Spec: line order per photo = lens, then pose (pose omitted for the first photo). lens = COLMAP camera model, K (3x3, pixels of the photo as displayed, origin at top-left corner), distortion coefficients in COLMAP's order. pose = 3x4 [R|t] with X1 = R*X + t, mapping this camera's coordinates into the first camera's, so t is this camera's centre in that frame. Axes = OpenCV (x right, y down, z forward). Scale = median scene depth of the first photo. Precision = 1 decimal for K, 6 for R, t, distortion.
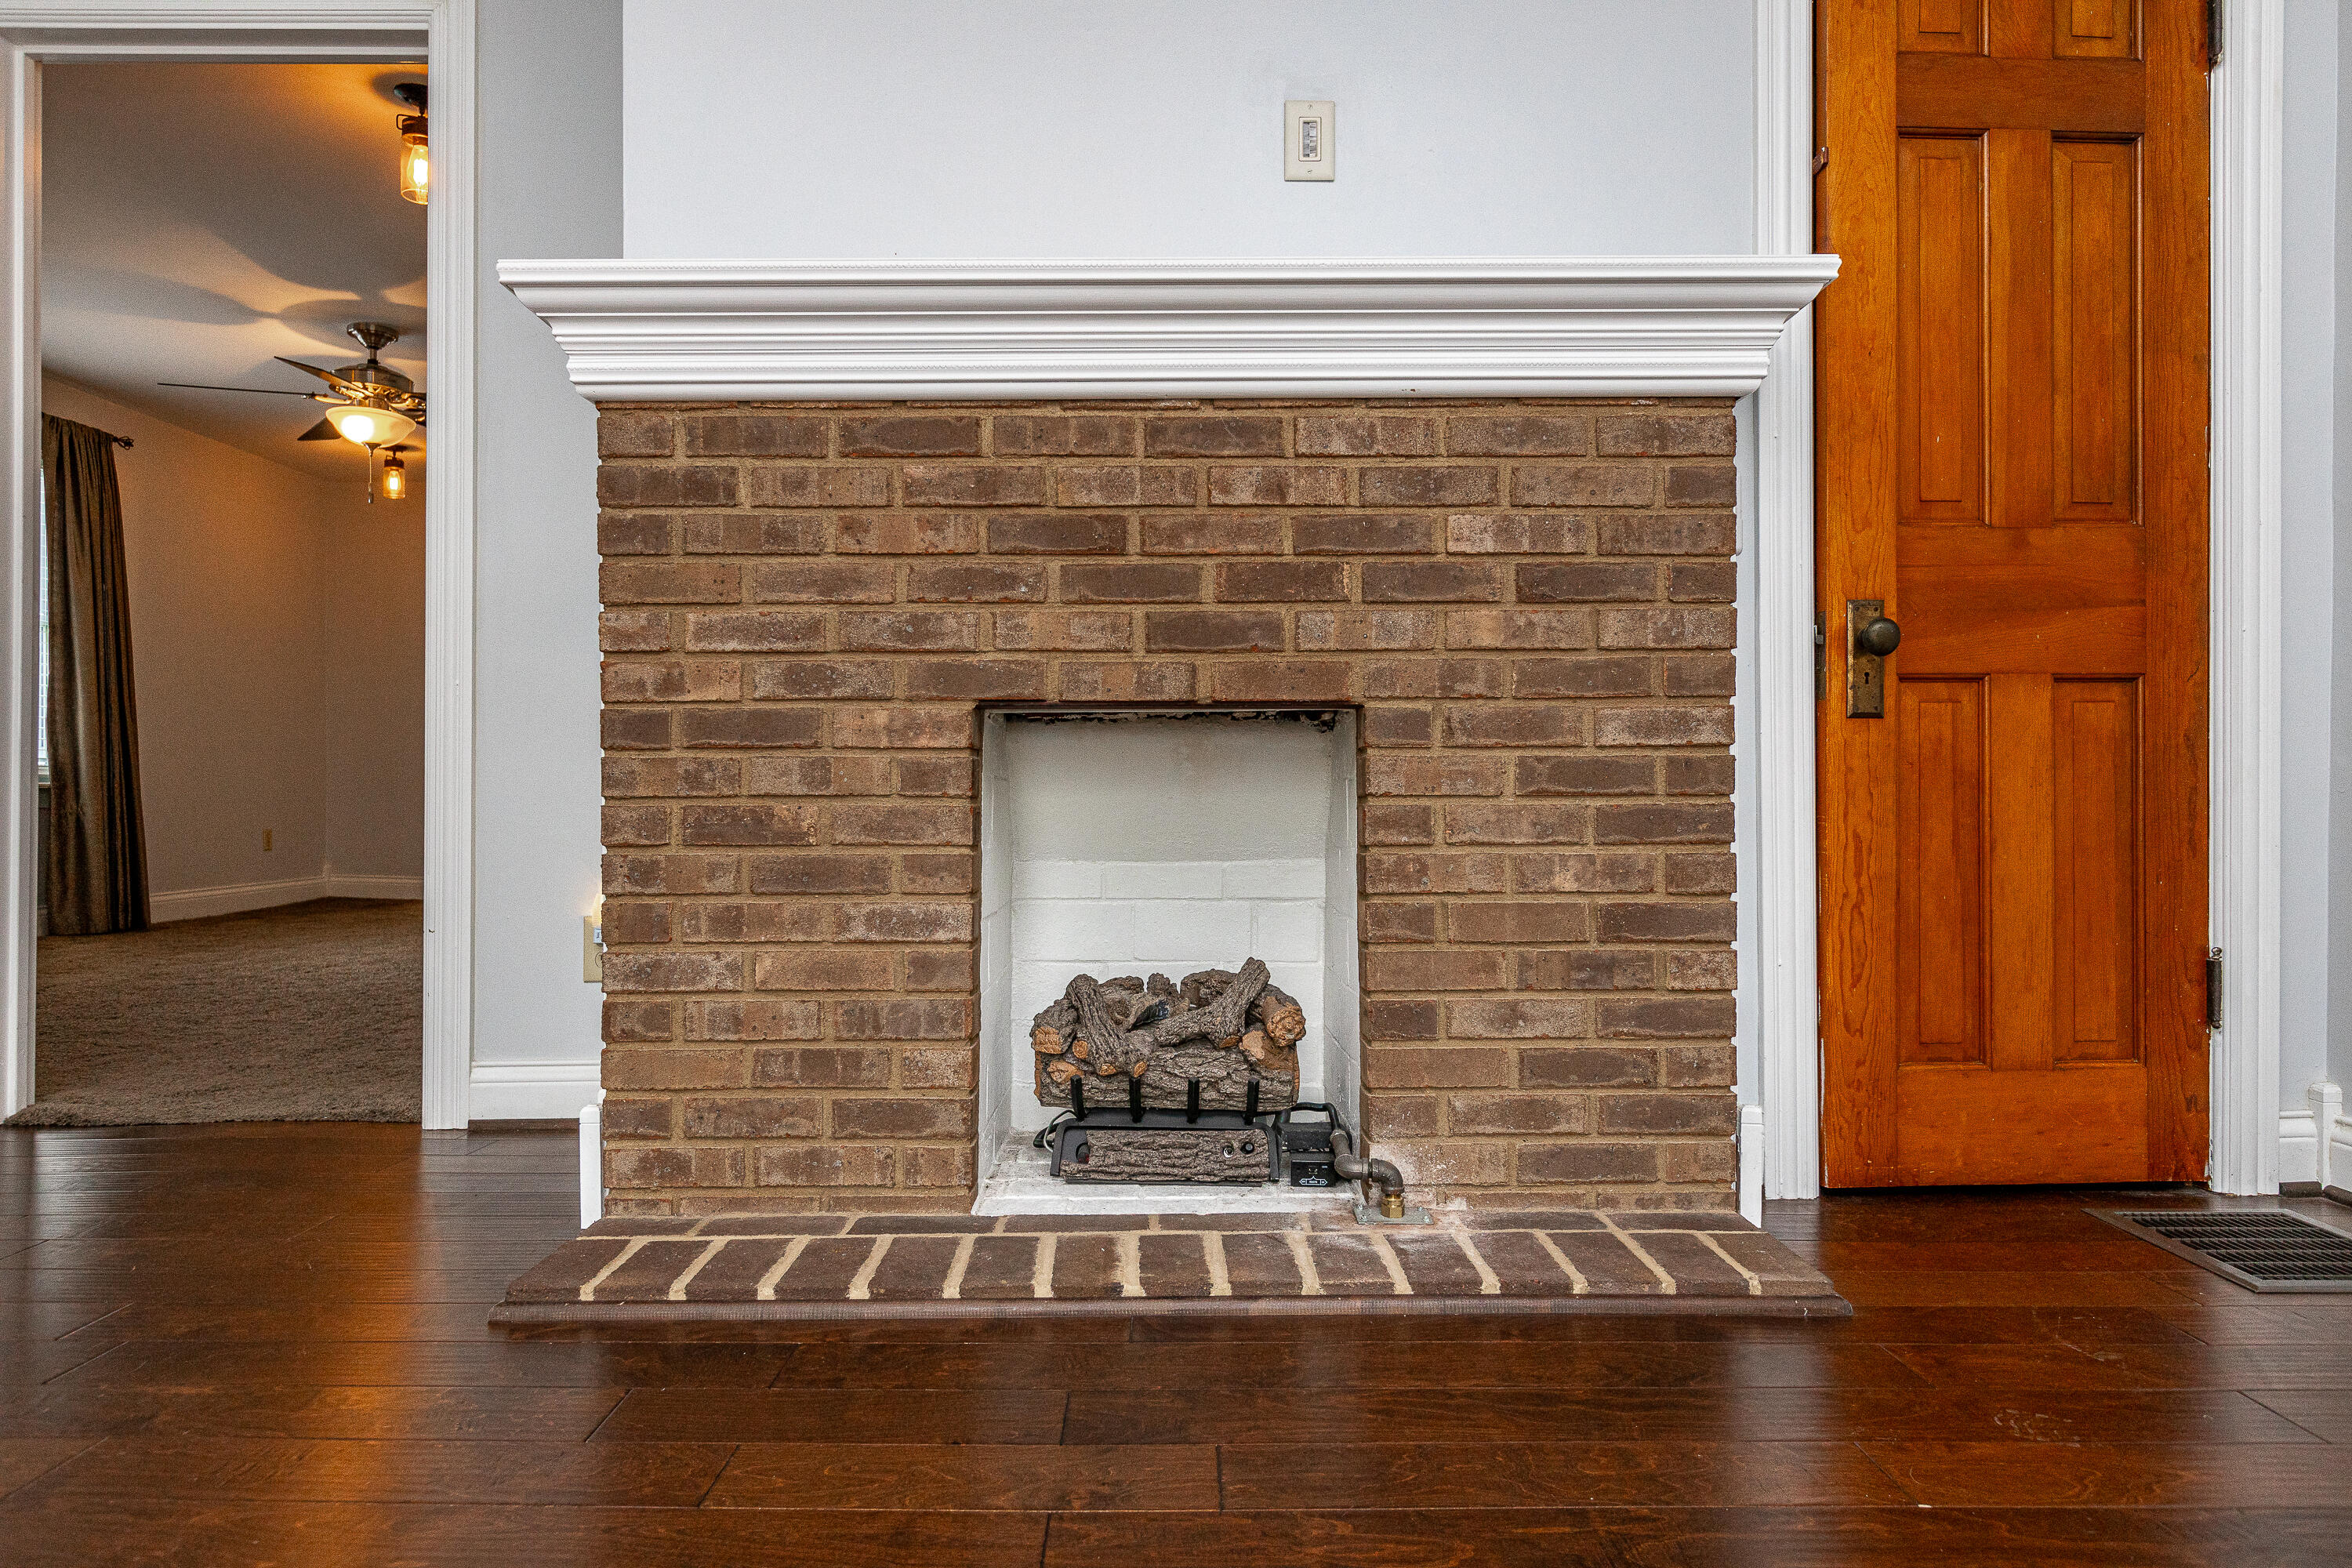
lens RADIAL K [[1494.2, 0, 1176.0], [0, 1494.2, 784.0], [0, 0, 1]] dist [0.002262, -0.000428]
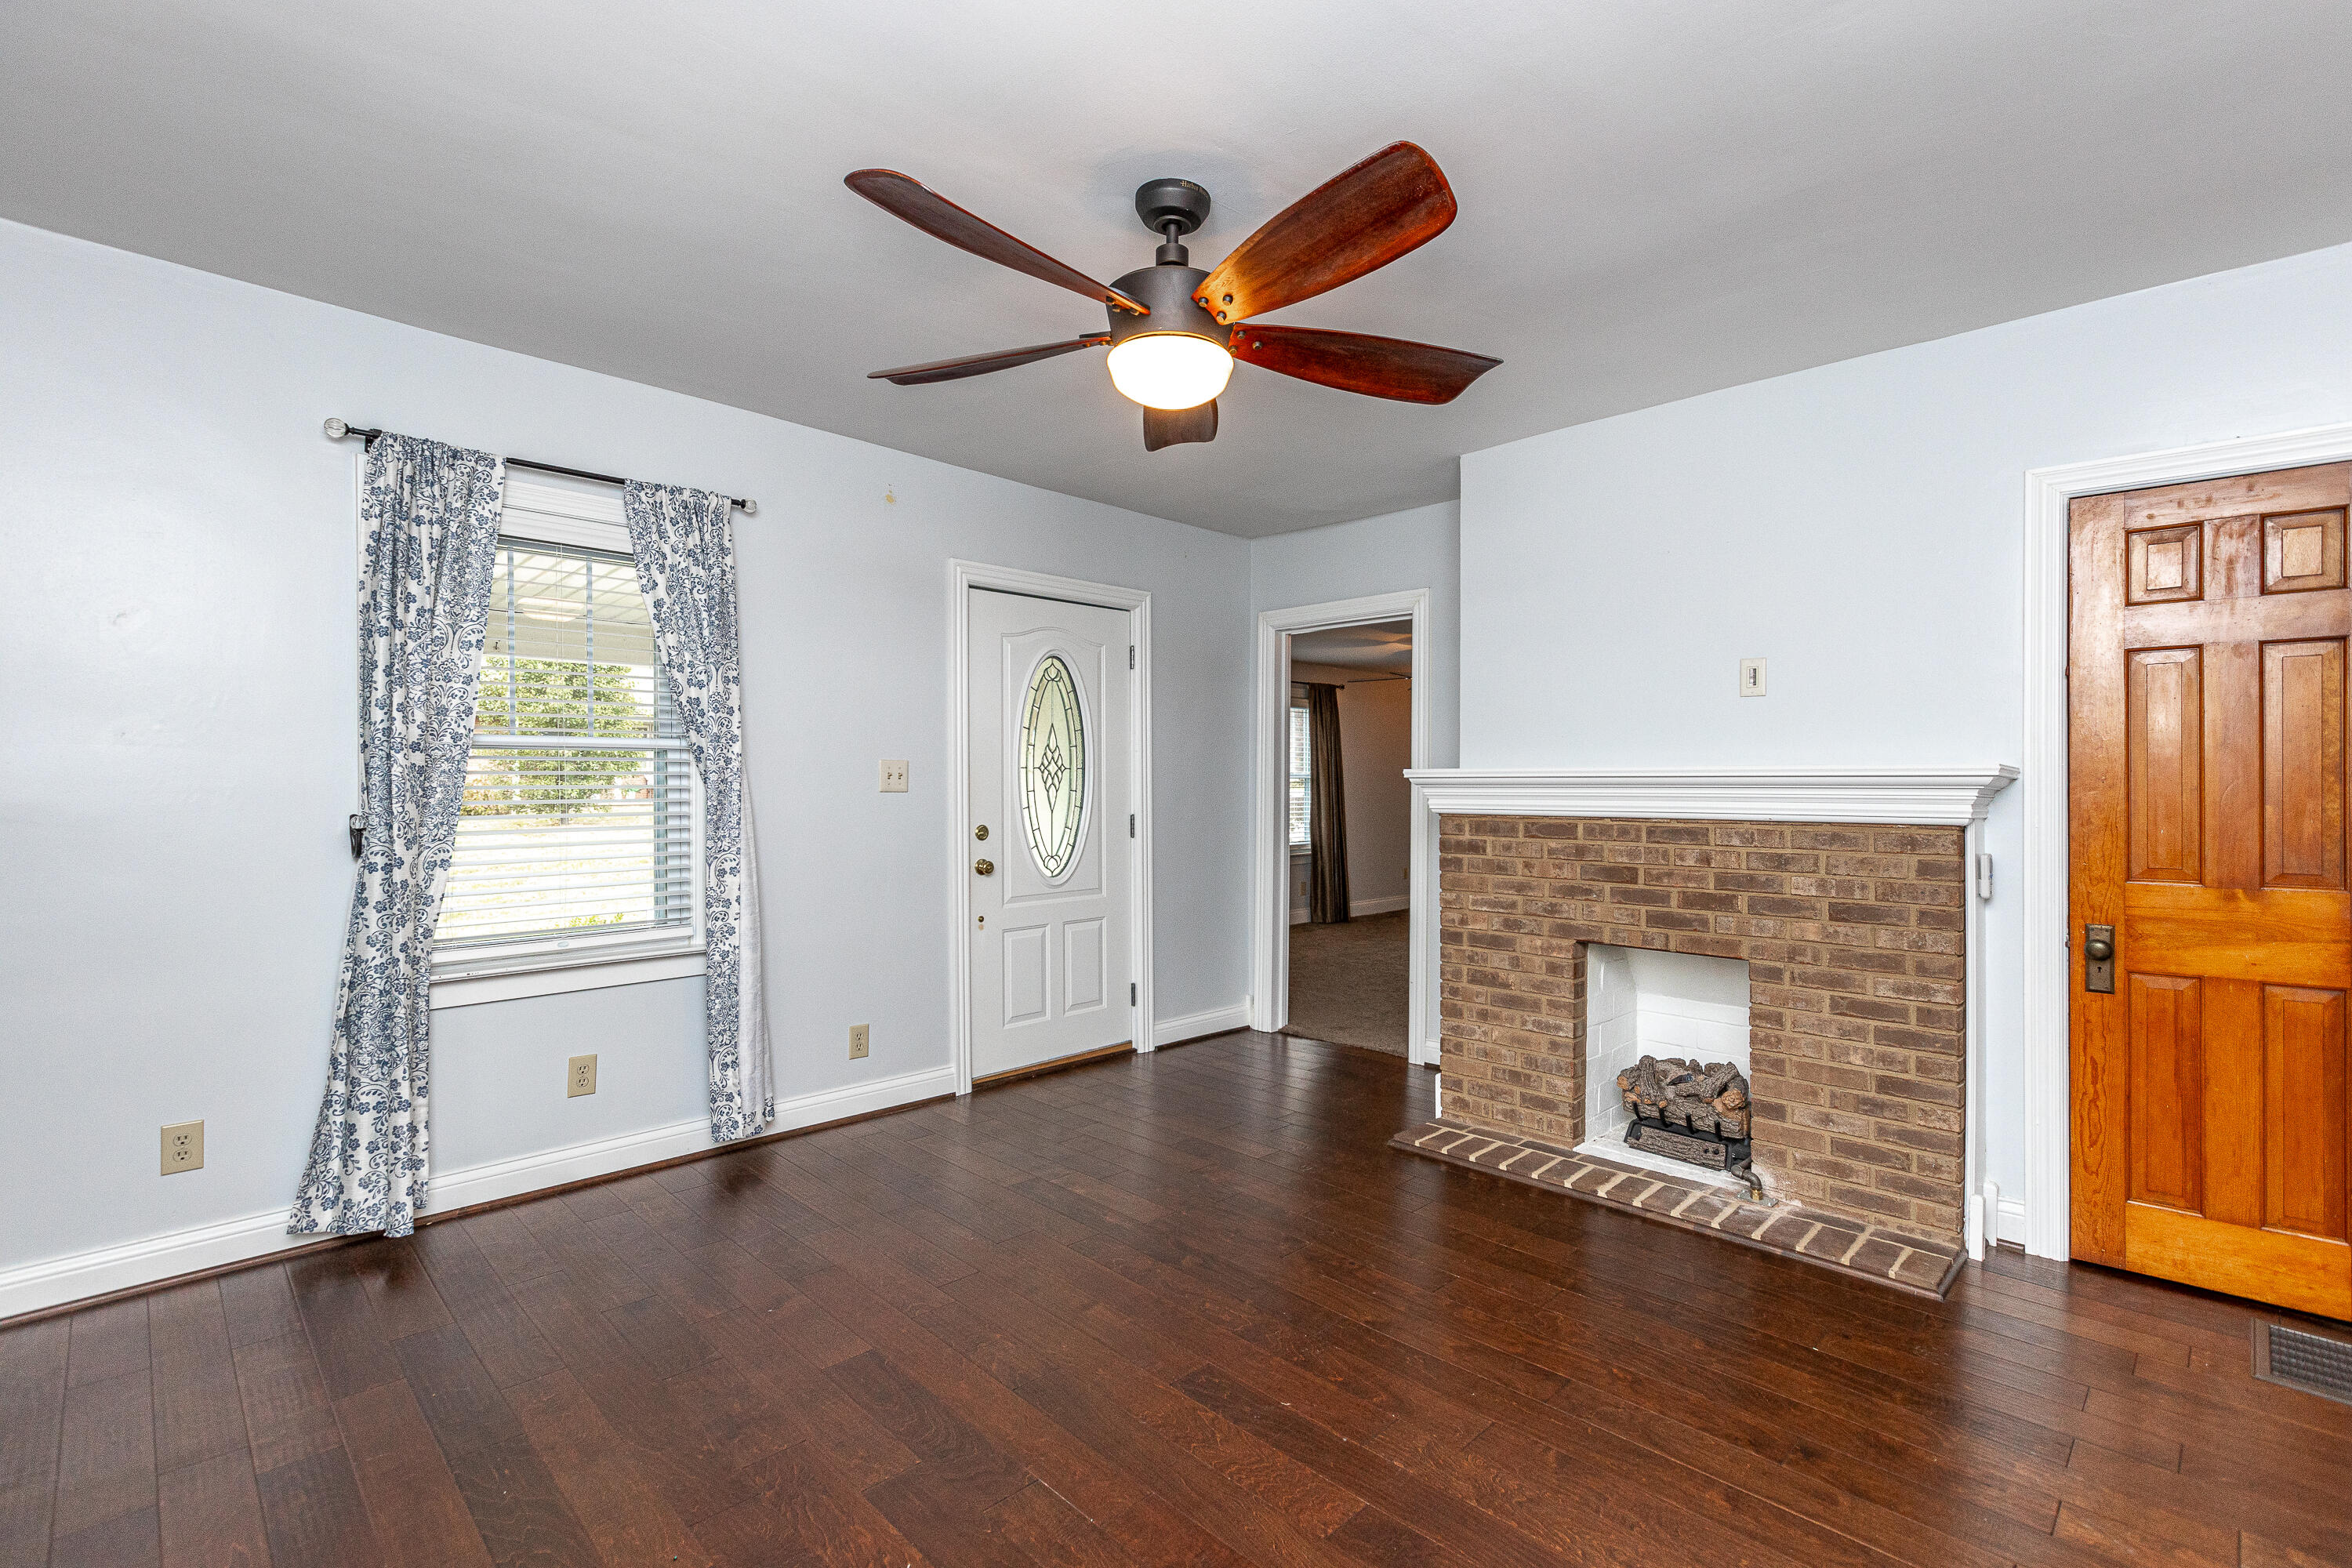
lens RADIAL K [[1085.4, 0, 1176.0], [0, 1085.4, 784.0], [0, 0, 1]] dist [0.005903, -0.000563]
pose [[0.700751, 0.006939, -0.713372, 0.668813], [0.001243, 0.999939, 0.010948, -0.328743], [0.713405, -0.008558, 0.700700, -0.698730]]
